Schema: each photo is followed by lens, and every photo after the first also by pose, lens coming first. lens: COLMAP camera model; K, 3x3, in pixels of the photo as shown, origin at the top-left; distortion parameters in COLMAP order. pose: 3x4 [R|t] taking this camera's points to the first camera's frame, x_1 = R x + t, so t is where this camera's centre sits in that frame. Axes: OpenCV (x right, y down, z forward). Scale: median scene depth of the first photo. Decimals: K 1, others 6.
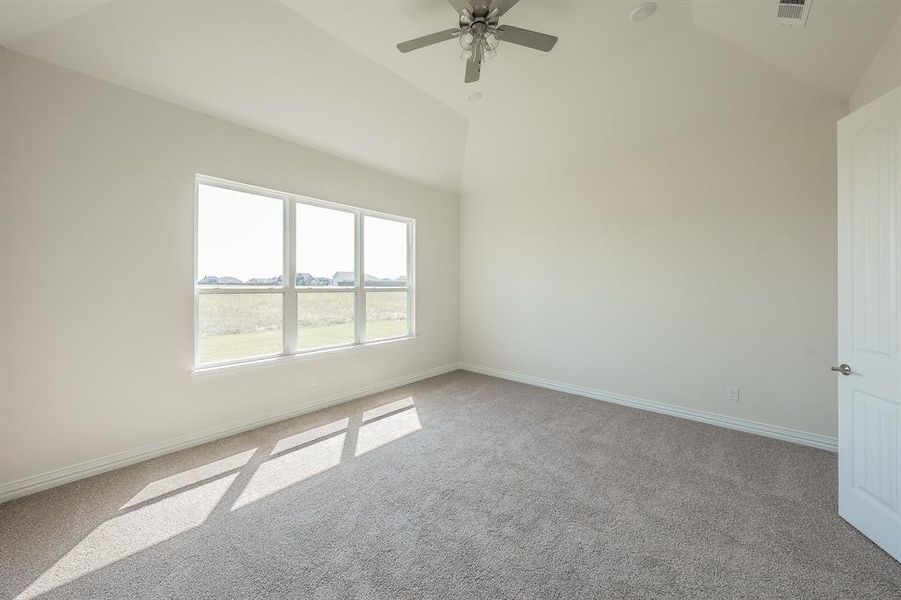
lens RADIAL K [[323.2, 0, 443.2], [0, 323.2, 286.9], [0, 0, 1]] dist [-0.000003, -0.000013]
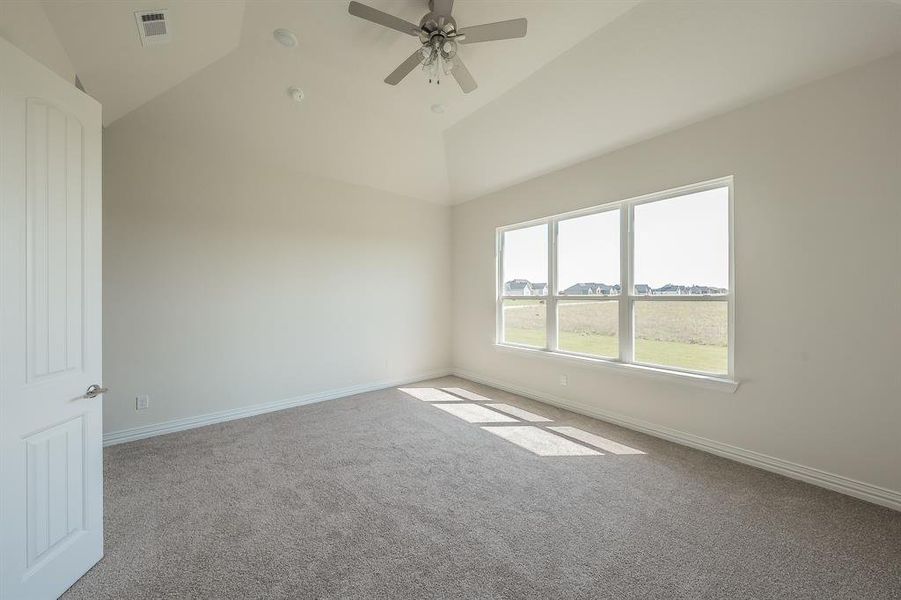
lens RADIAL K [[315.8, 0, 446.7], [0, 315.8, 296.9], [0, 0, 1]] dist [0.000332, -0.000035]
pose [[-0.166269, 0.003463, -0.986074, 0.674495], [0.003566, 0.999989, 0.002910, 0.003048], [0.986074, -0.003032, -0.166280, 0.740255]]
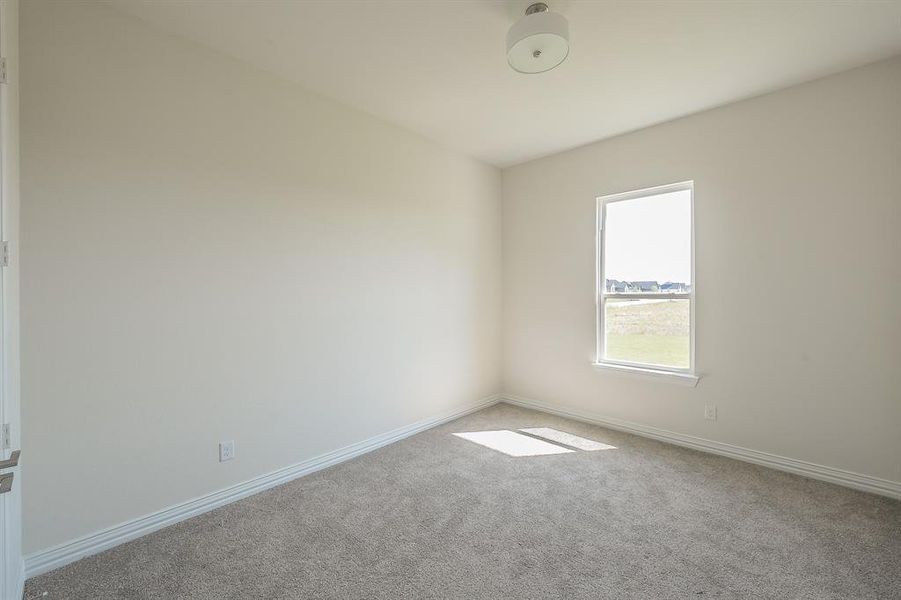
lens RADIAL K [[329.7, 0, 463.9], [0, 329.7, 296.9], [0, 0, 1]] dist [-0.010482, -0.000113]
pose [[0.007738, 0.009946, -0.999921, 0.648017], [0.004563, 0.999940, 0.009981, 0.002789], [0.999960, -0.004640, 0.007692, 0.711348]]
